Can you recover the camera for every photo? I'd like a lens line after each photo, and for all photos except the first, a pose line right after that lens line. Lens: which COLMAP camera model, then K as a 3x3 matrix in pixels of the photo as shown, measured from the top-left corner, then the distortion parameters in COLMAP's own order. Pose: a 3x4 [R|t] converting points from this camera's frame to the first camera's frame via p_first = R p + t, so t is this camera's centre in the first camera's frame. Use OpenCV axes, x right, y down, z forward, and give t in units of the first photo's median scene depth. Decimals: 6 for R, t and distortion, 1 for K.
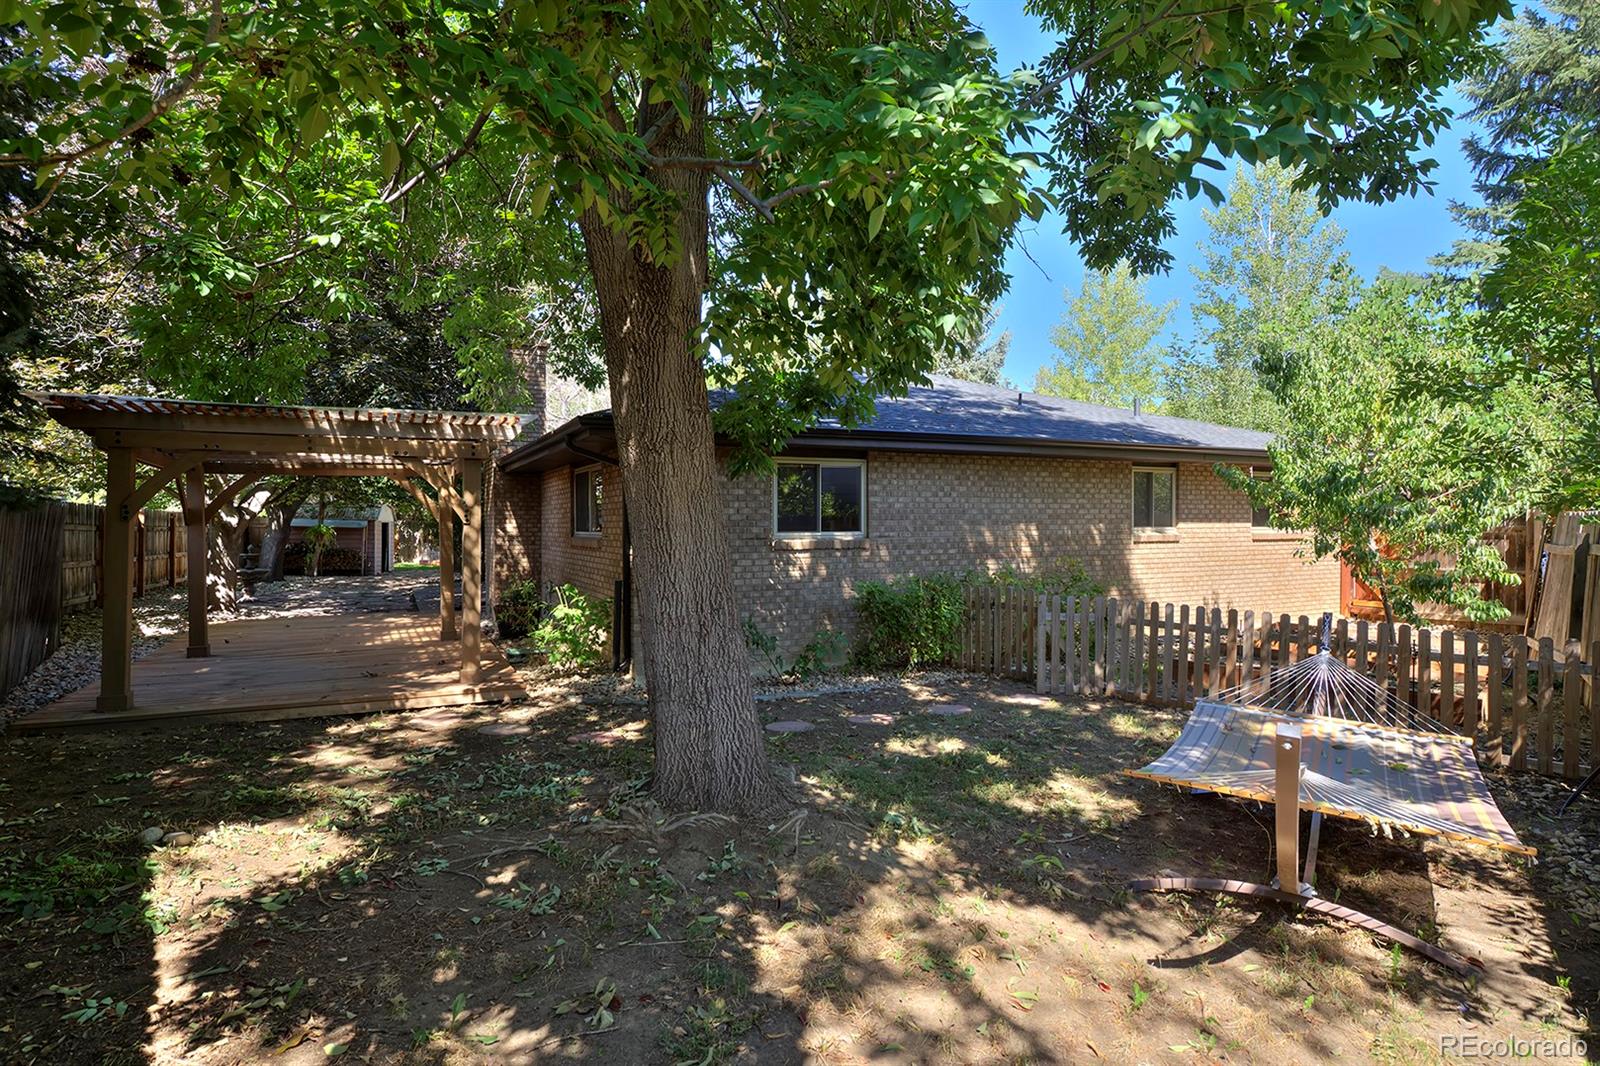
lens RADIAL K [[854.3, 0, 790.8], [0, 854.3, 529.8], [0, 0, 1]] dist [-0.001546, 0.000594]
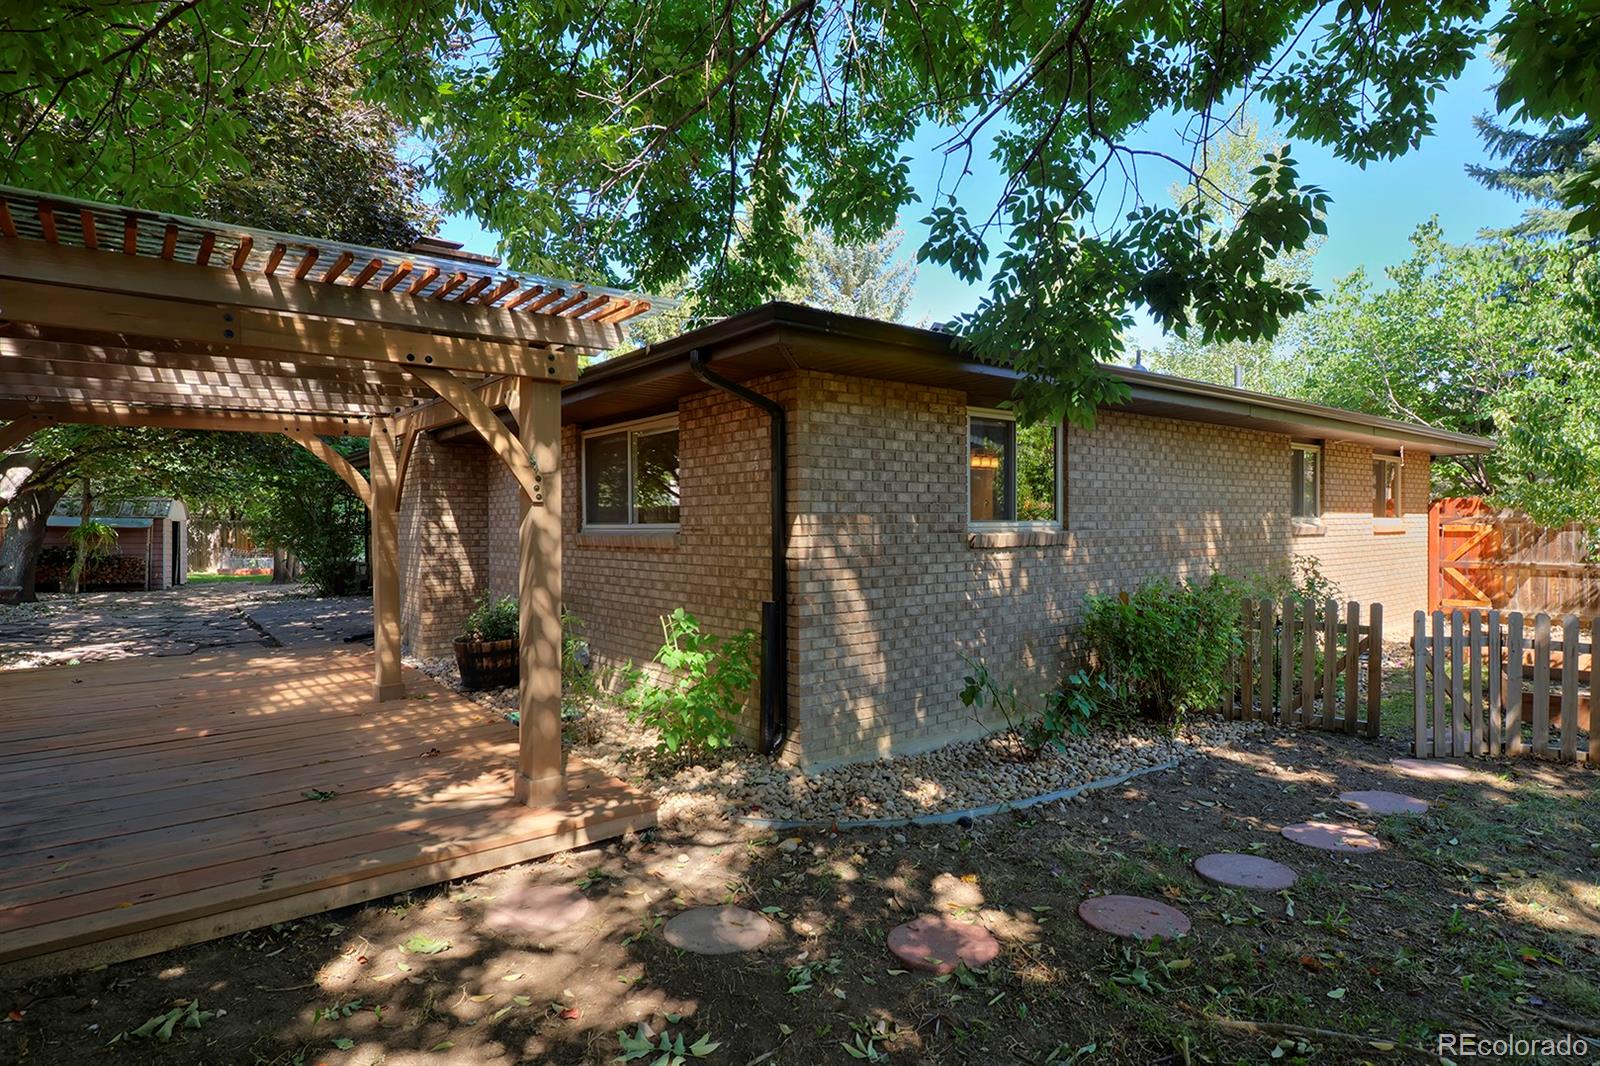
lens RADIAL K [[854.3, 0, 806.0], [0, 854.3, 531.8], [0, 0, 1]] dist [-0.001546, 0.000594]
pose [[0.975382, -0.007439, 0.220396, -0.105289], [0.006938, 0.999971, 0.003048, 0.003279], [-0.220412, -0.001444, 0.975406, 0.140088]]
